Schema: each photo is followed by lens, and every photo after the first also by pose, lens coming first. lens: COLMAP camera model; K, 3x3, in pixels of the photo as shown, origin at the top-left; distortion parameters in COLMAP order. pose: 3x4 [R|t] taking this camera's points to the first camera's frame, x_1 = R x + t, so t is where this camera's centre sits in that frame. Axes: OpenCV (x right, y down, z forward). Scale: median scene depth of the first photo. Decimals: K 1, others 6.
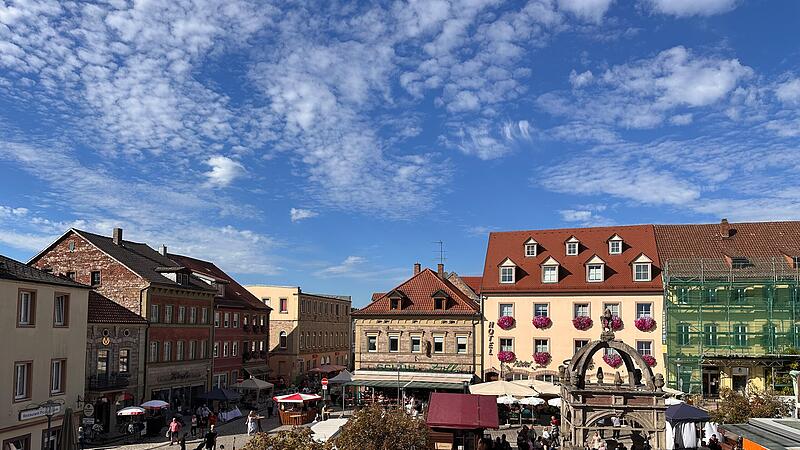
lens RADIAL K [[563.5, 0, 402.8], [0, 563.5, 304.3], [0, 0, 1]] dist [0.119254, -0.173260]
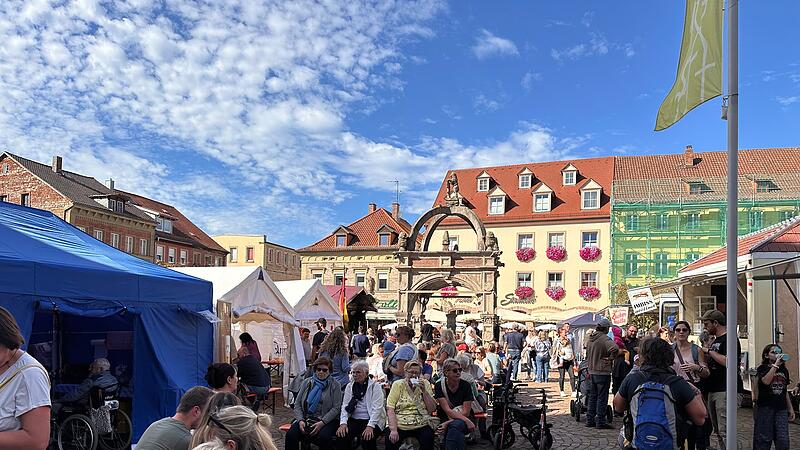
lens RADIAL K [[563.5, 0, 402.8], [0, 563.5, 304.3], [0, 0, 1]] dist [0.119254, -0.173260]
pose [[0.997402, 0.013597, -0.070747, 0.183114], [-0.013063, 0.999883, 0.008018, 0.112881], [0.070848, -0.007073, 0.997462, 0.046968]]
